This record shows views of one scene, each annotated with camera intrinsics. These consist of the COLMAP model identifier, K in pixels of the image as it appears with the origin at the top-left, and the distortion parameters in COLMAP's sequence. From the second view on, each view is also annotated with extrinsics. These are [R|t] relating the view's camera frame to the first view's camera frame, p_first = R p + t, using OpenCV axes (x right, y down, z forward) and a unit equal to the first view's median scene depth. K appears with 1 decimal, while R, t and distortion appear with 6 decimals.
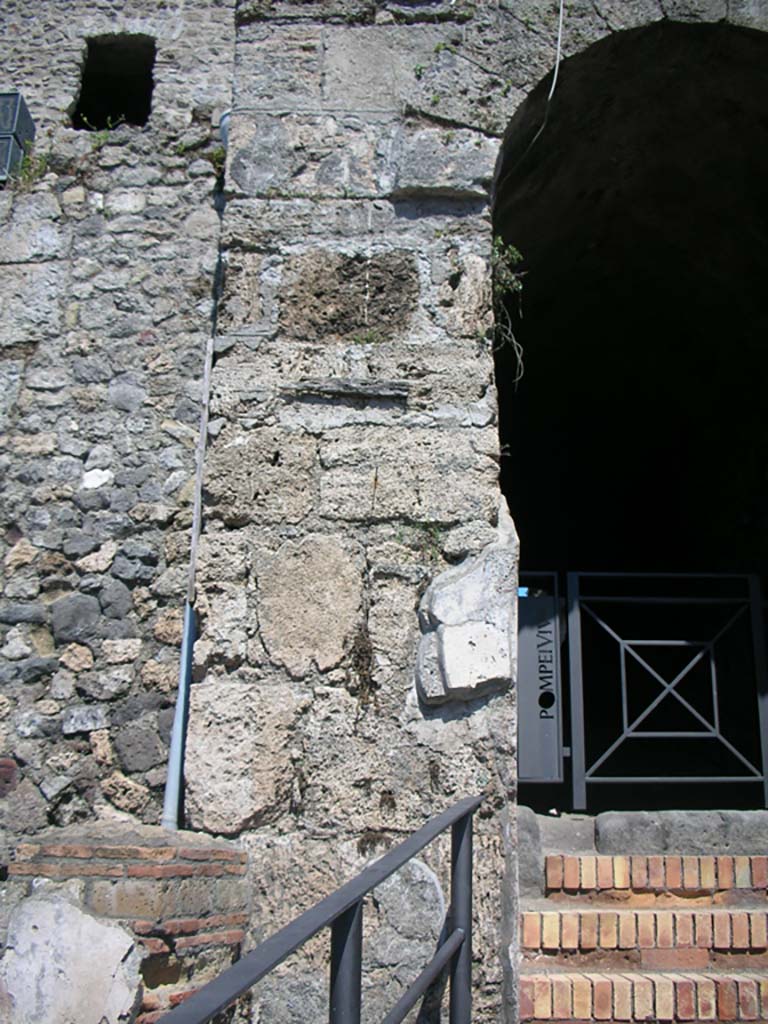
lens RADIAL K [[1059.9, 0, 385.5], [0, 1059.9, 546.4], [0, 0, 1]] dist [-0.179581, 0.141612]
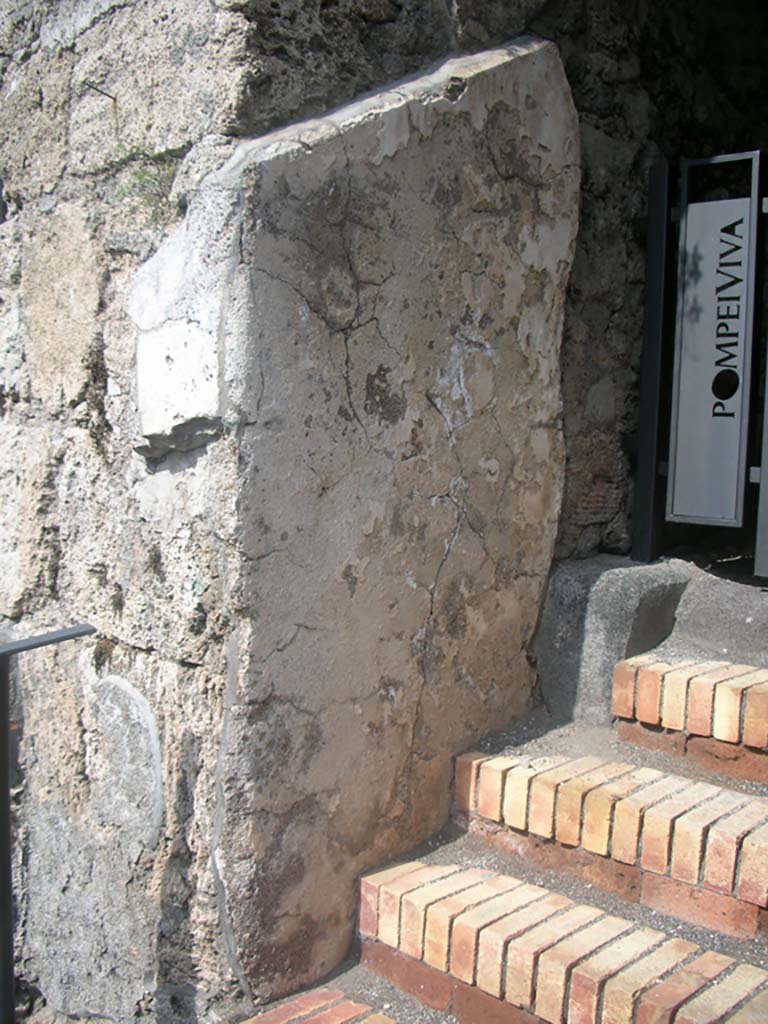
lens RADIAL K [[1071.5, 0, 384.0], [0, 1071.5, 512.0], [0, 0, 1]] dist [-0.193349, 0.138904]
pose [[0.730889, 0.055385, -0.680245, 0.525192], [0.176681, 0.947371, 0.266968, 0.032811], [0.659231, -0.315310, 0.682638, 0.590388]]
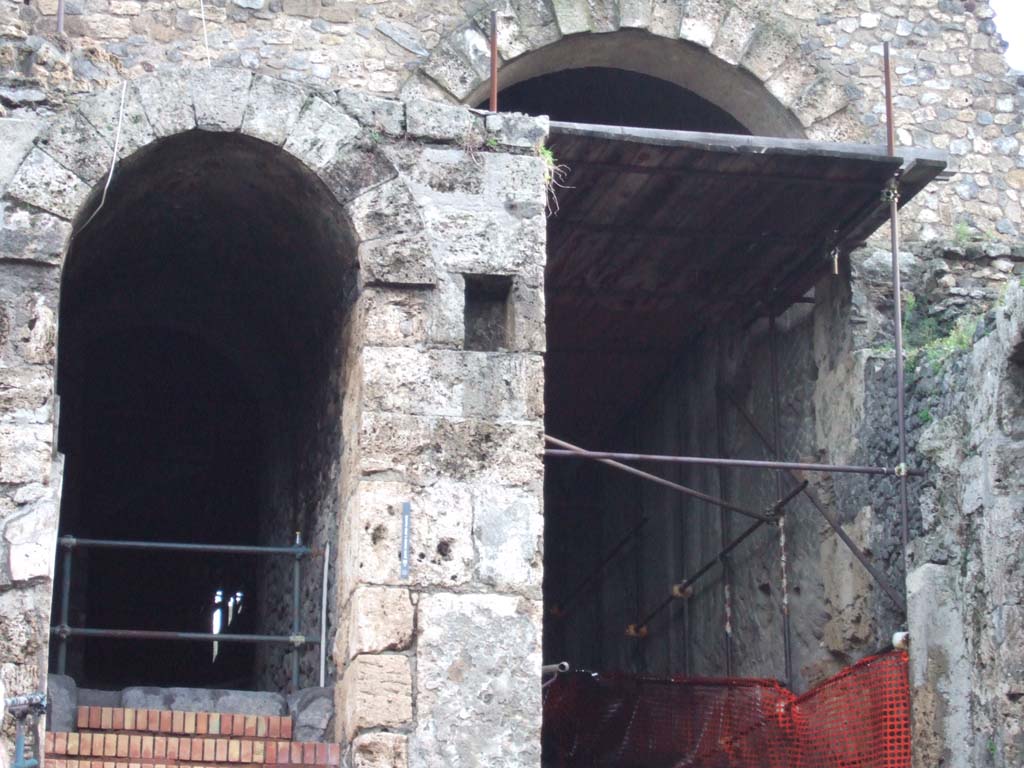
lens RADIAL K [[3113.2, 0, 512.0], [0, 3113.2, 384.0], [0, 0, 1]] dist [0.022773, 0.170386]
pose [[0.984395, 0.045324, 0.170035, -0.014632], [-0.043737, 0.998958, -0.013067, -0.141551], [-0.170450, 0.005426, 0.985351, -3.773451]]
